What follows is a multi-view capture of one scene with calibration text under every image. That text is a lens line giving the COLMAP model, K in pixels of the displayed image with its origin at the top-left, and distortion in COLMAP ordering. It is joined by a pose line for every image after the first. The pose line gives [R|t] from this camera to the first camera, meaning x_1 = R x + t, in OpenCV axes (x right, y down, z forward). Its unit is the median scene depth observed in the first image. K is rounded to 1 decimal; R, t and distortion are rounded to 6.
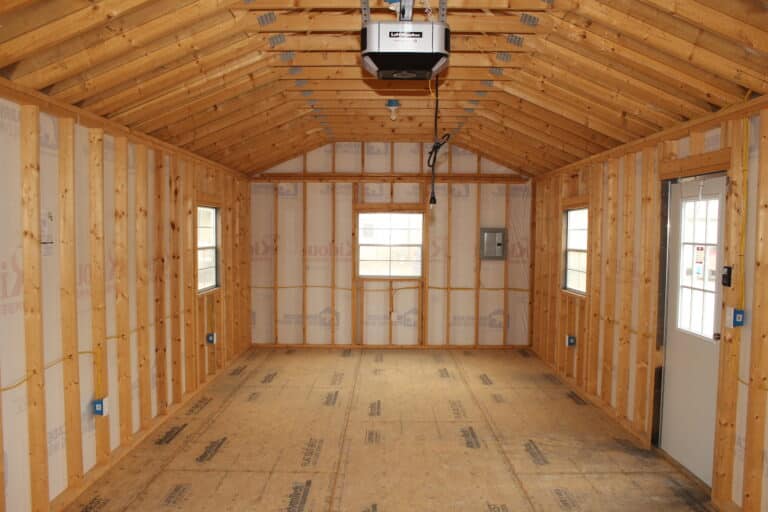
lens RADIAL K [[658.4, 0, 384.0], [0, 658.4, 256.0], [0, 0, 1]] dist [-0.083509, 0.005925]
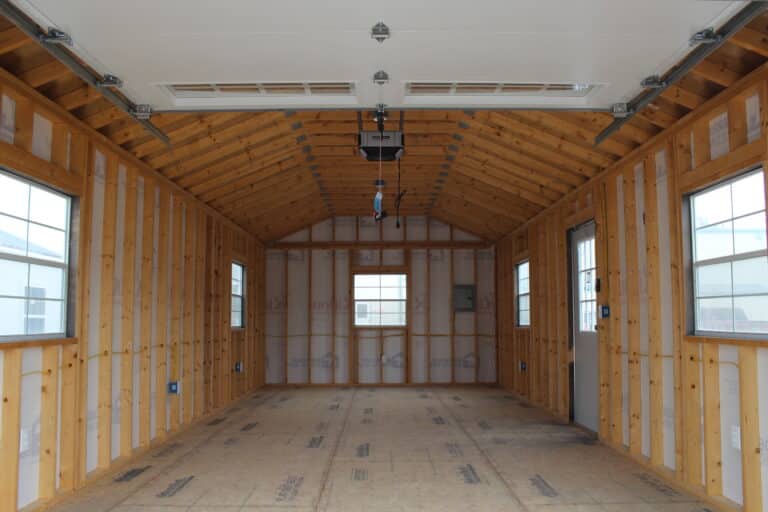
lens RADIAL K [[663.7, 0, 384.0], [0, 663.7, 256.0], [0, 0, 1]] dist [-0.070724, -0.002478]
pose [[0.999902, -0.009478, 0.010344, 0.004522], [0.010802, 0.990573, -0.136562, 0.070689], [-0.008952, 0.136660, 0.990577, -0.229289]]
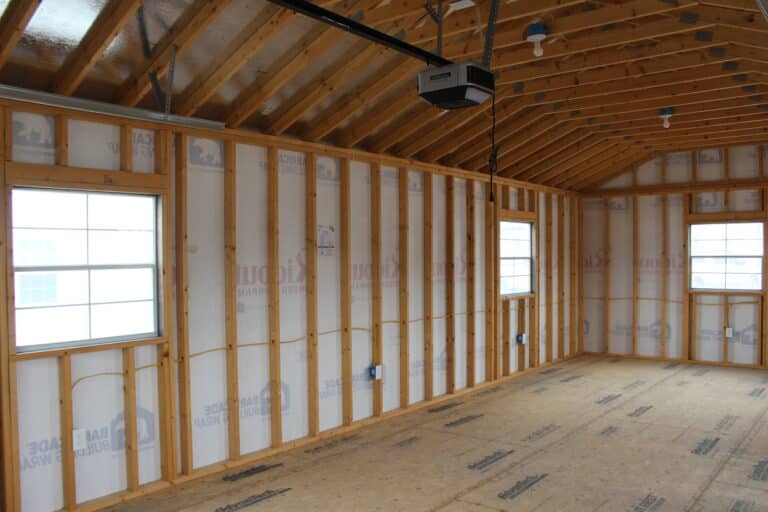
lens RADIAL K [[658.4, 0, 384.0], [0, 658.4, 256.0], [0, 0, 1]] dist [-0.083509, 0.005925]
pose [[0.784703, -0.013823, -0.619717, 0.198025], [-0.009739, 0.999353, -0.034622, 0.019620], [0.619795, 0.033203, 0.784061, -0.028380]]
